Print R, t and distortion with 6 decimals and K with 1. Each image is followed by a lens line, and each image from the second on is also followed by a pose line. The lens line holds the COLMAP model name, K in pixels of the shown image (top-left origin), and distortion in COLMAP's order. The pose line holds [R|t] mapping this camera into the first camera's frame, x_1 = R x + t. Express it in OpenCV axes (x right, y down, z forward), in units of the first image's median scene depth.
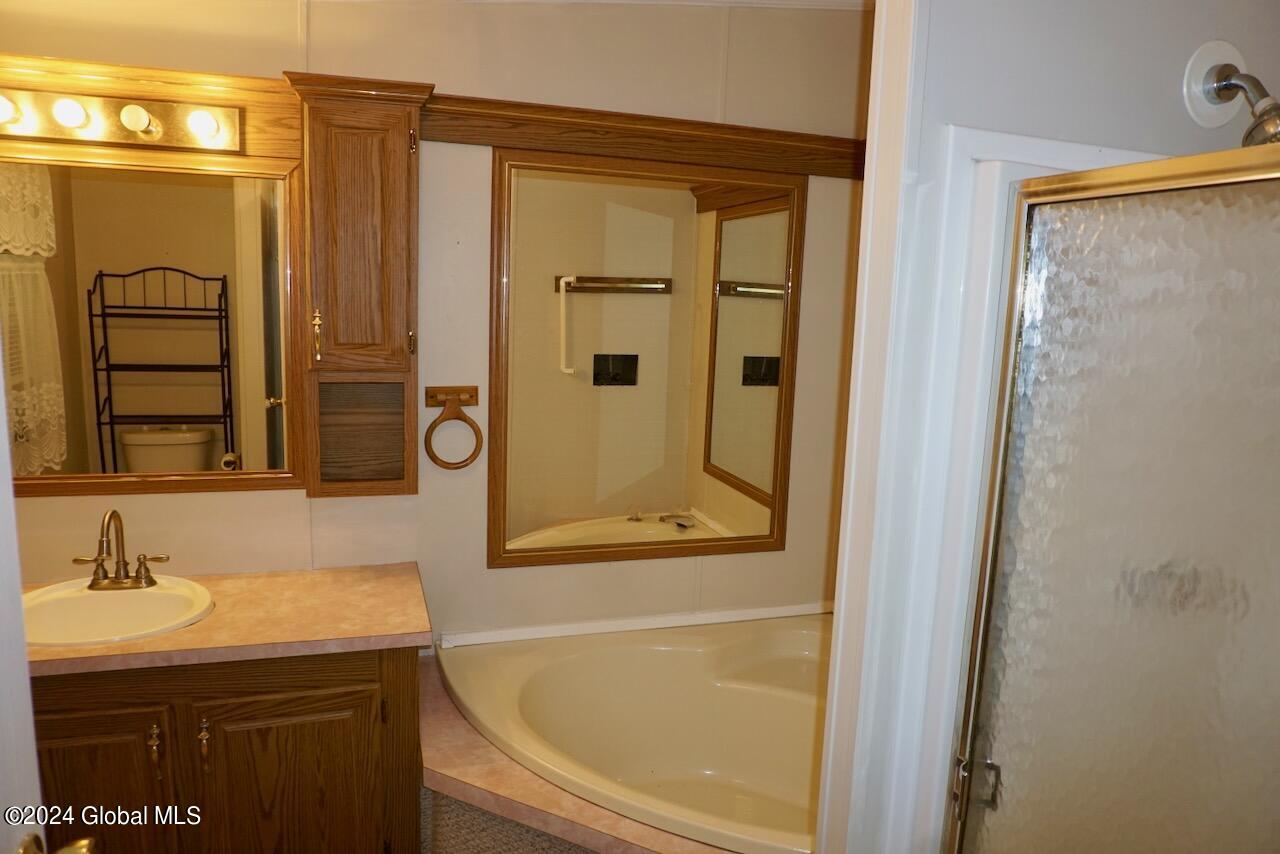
lens RADIAL K [[850.9, 0, 638.9], [0, 850.9, 429.4], [0, 0, 1]] dist [-0.055578, 0.042136]
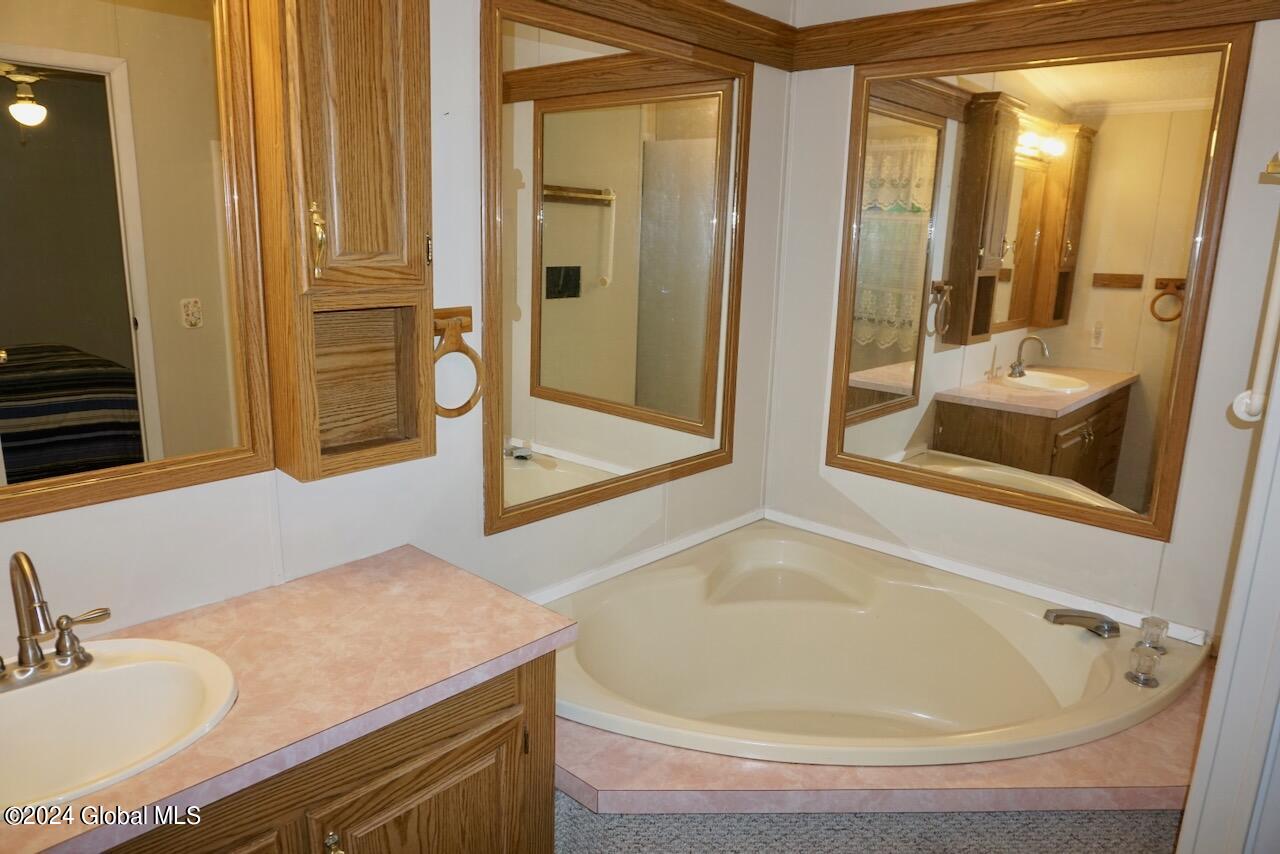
lens RADIAL K [[850.9, 0, 638.9], [0, 850.9, 429.4], [0, 0, 1]] dist [-0.055578, 0.042136]
pose [[0.867243, -0.124383, 0.482099, -0.495802], [0.077852, 0.990258, 0.115444, -0.019739], [-0.491761, -0.062585, 0.868478, 0.279404]]
